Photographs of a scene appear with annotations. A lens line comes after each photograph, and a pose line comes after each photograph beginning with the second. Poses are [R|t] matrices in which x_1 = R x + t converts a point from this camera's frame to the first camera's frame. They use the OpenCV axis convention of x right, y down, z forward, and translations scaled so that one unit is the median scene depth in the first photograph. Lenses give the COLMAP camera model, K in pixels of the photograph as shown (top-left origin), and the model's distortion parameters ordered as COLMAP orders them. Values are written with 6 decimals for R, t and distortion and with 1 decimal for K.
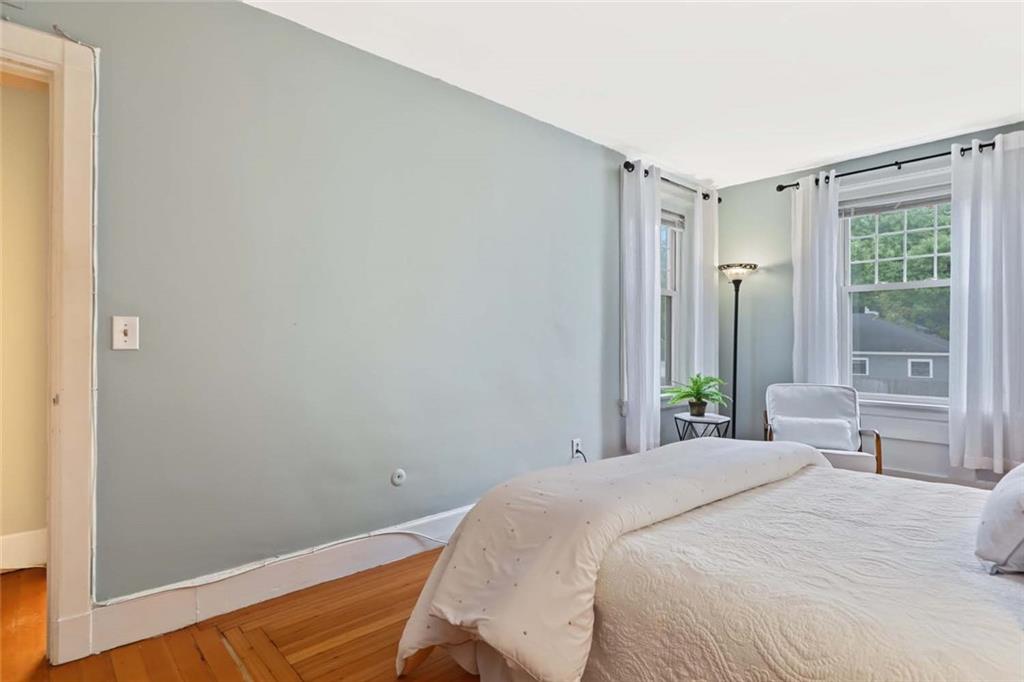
lens RADIAL K [[524.3, 0, 509.4], [0, 524.3, 343.8], [0, 0, 1]] dist [-0.000302, -0.000128]
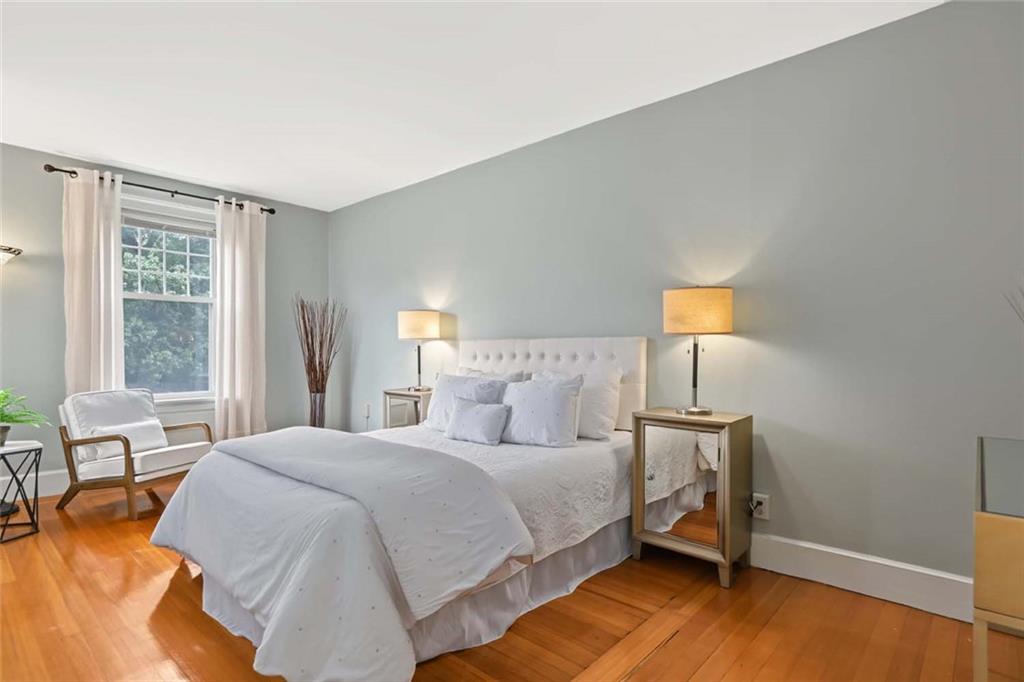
lens RADIAL K [[524.3, 0, 509.4], [0, 524.3, 343.8], [0, 0, 1]] dist [-0.000302, -0.000128]
pose [[-0.096085, 0.007347, 0.995346, -0.469319], [-0.000968, 0.999972, -0.007474, -0.002402], [-0.995373, -0.001681, -0.096075, 0.373048]]
